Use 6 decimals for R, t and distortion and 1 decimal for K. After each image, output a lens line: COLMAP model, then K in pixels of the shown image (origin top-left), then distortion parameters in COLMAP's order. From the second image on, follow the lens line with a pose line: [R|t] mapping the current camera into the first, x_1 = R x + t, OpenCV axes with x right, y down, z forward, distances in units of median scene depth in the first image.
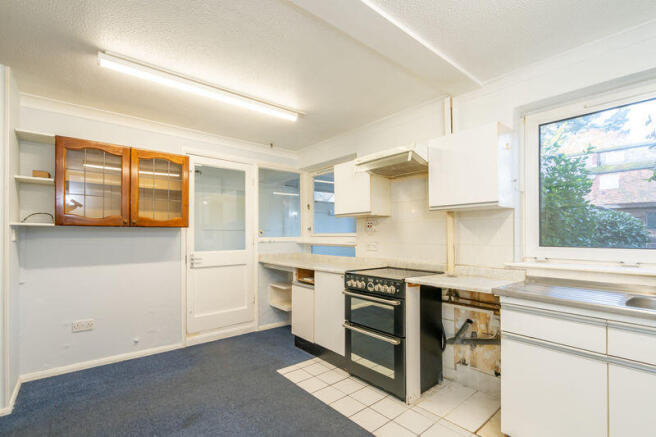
lens RADIAL K [[303.2, 0, 326.2], [0, 303.2, 231.4], [0, 0, 1]] dist [0.000754, 0.000446]
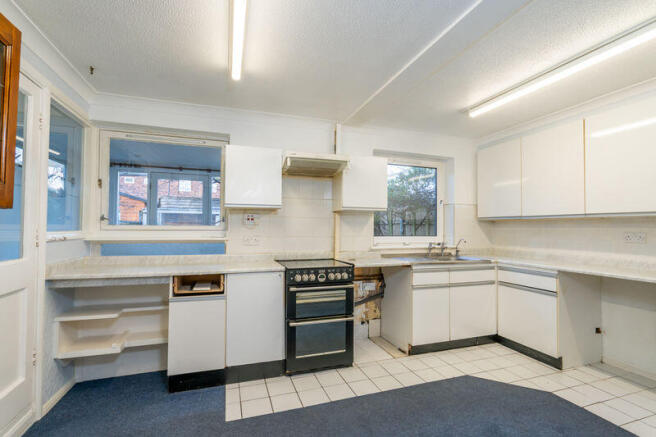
lens RADIAL K [[297.5, 0, 328.0], [0, 297.5, 218.5], [0, 0, 1]] dist [-0.006141, -0.000020]
pose [[0.361994, 0.033843, 0.931566, -0.726026], [-0.018116, 0.999407, -0.029268, 0.004460], [-0.932004, -0.006281, 0.362392, 0.525919]]
